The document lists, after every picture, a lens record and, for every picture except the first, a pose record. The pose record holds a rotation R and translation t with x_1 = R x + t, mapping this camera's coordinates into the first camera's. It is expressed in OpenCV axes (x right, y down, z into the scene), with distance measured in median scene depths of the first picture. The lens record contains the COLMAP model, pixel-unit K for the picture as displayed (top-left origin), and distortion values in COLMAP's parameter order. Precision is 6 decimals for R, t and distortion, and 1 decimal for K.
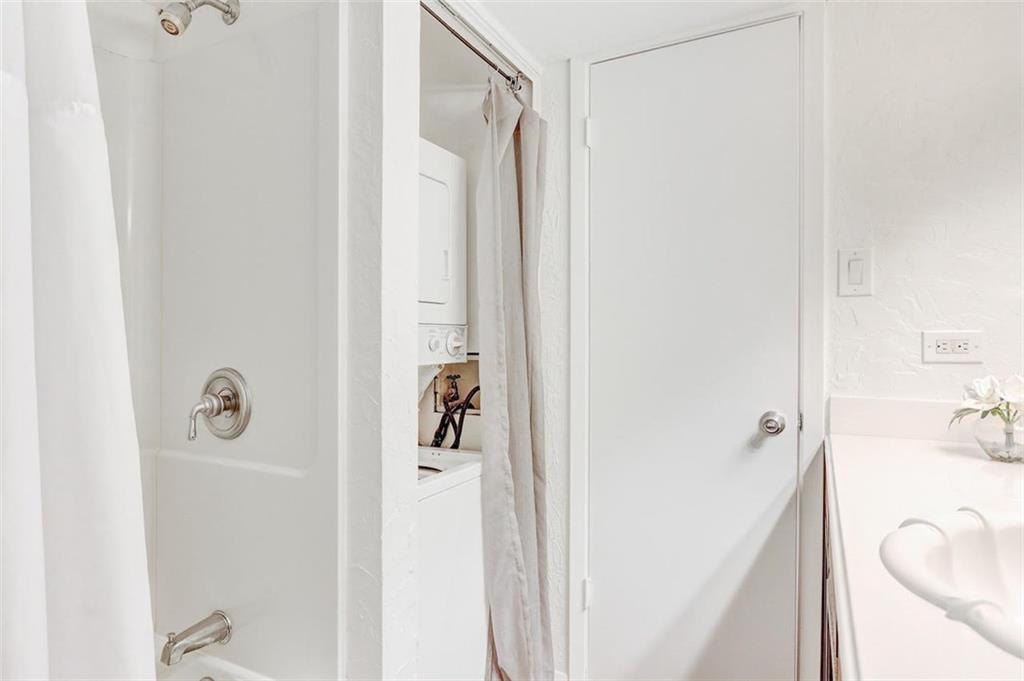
lens RADIAL K [[587.4, 0, 512.0], [0, 587.4, 340.5], [0, 0, 1]] dist [-0.003366, -0.000949]
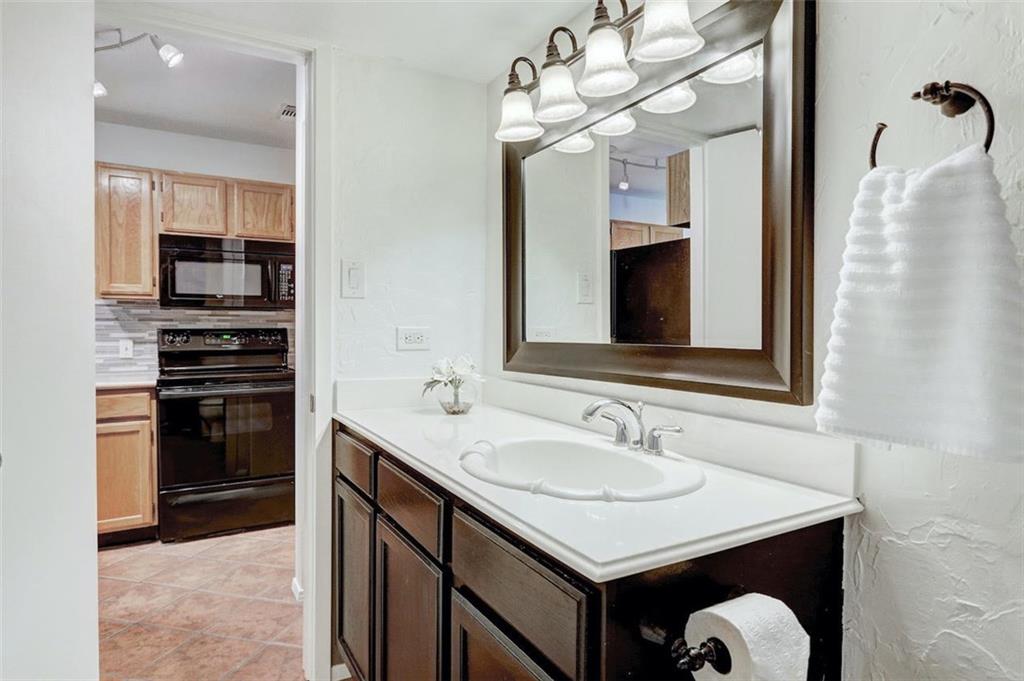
lens RADIAL K [[587.4, 0, 512.0], [0, 587.4, 340.5], [0, 0, 1]] dist [-0.003366, -0.000949]
pose [[0.547404, -0.009561, 0.836814, -0.329511], [-0.002215, 0.999915, 0.012873, -0.003225], [-0.836866, -0.008901, 0.547336, 0.044407]]
